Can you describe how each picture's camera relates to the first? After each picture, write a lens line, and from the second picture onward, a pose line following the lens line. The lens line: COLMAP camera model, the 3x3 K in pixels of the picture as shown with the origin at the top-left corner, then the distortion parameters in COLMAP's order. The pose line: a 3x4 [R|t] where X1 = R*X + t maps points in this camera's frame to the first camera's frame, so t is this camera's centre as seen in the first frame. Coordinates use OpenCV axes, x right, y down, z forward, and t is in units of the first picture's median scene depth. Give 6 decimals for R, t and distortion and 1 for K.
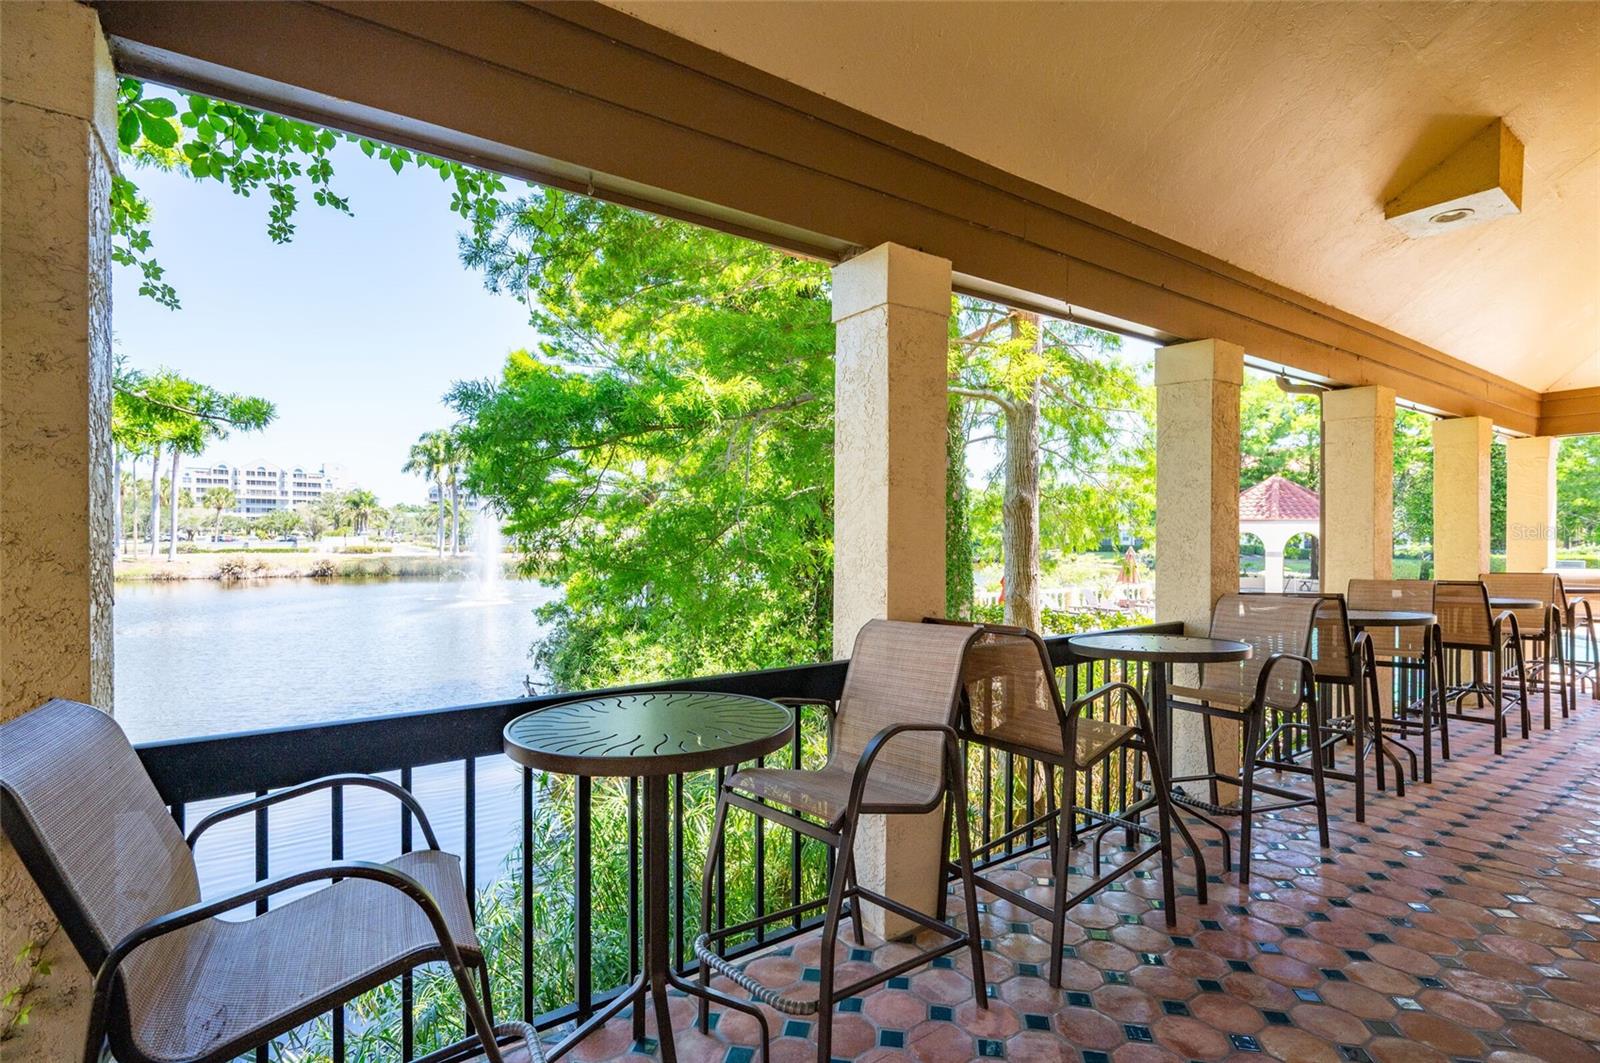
lens RADIAL K [[756.2, 0, 799.1], [0, 756.2, 537.4], [0, 0, 1]] dist [-0.002108, 0.000062]
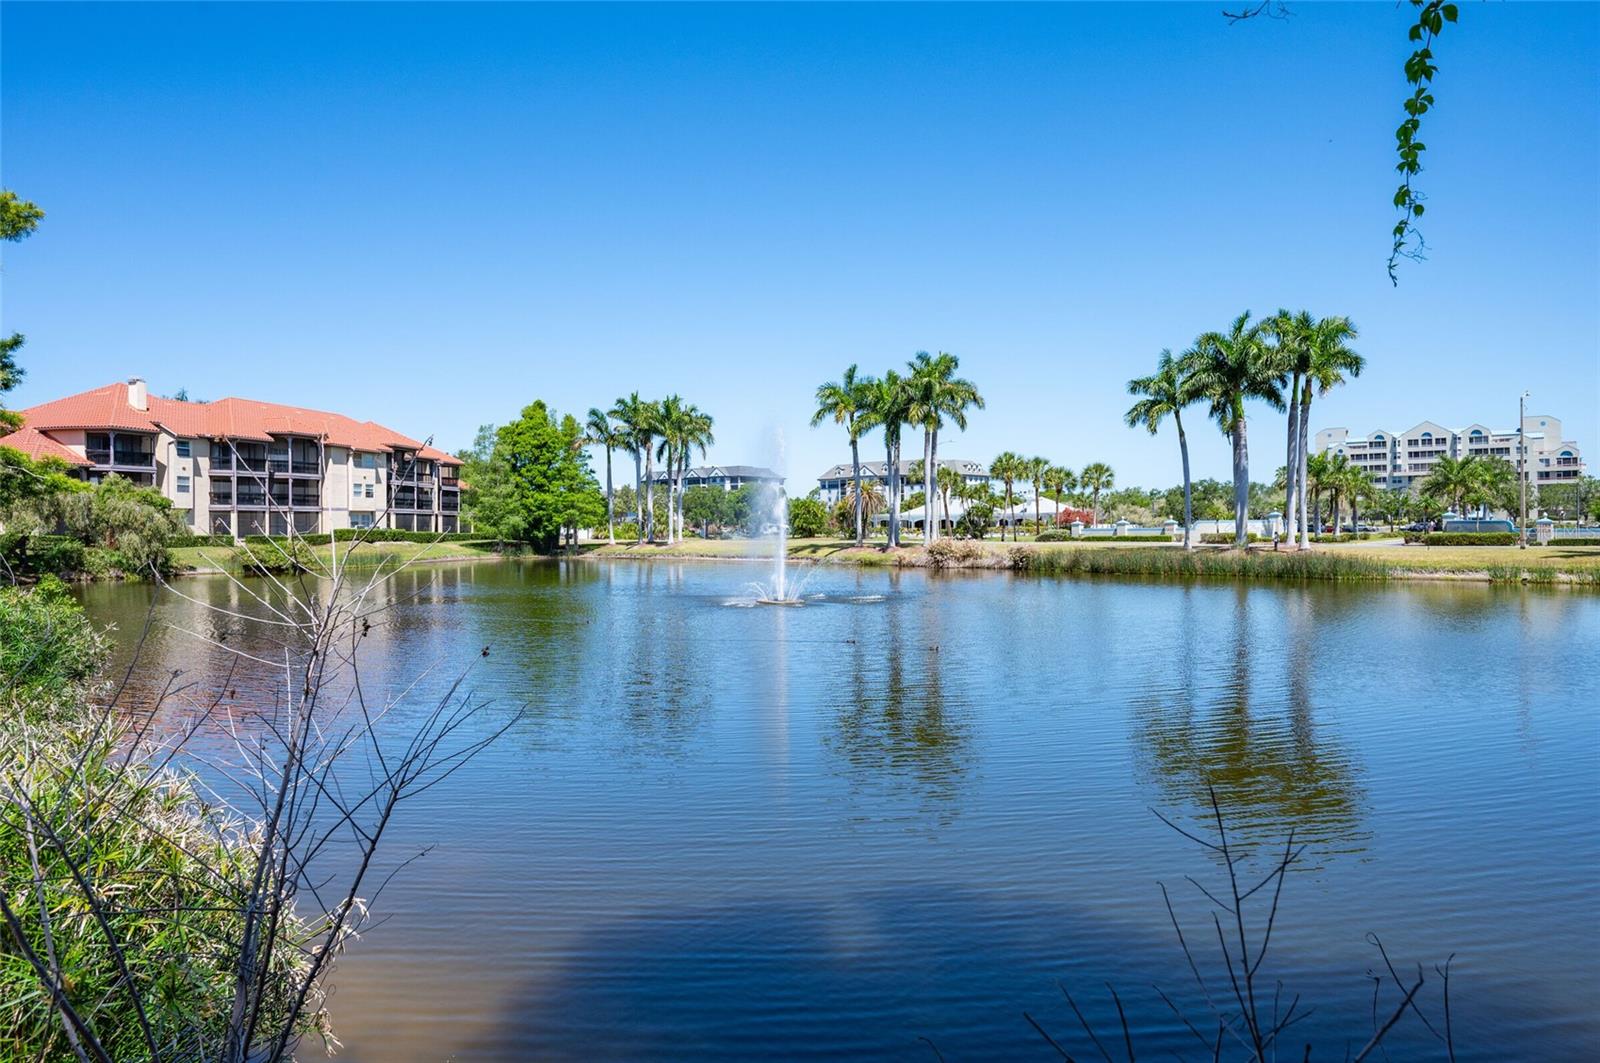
lens RADIAL K [[977.4, 0, 799.4], [0, 977.4, 534.9], [0, 0, 1]] dist [-0.002168, -0.001301]
pose [[0.206546, 0.001880, -0.978435, 0.107369], [0.002059, 0.999995, 0.002356, 0.004407], [0.978435, -0.002501, 0.206542, 0.194695]]
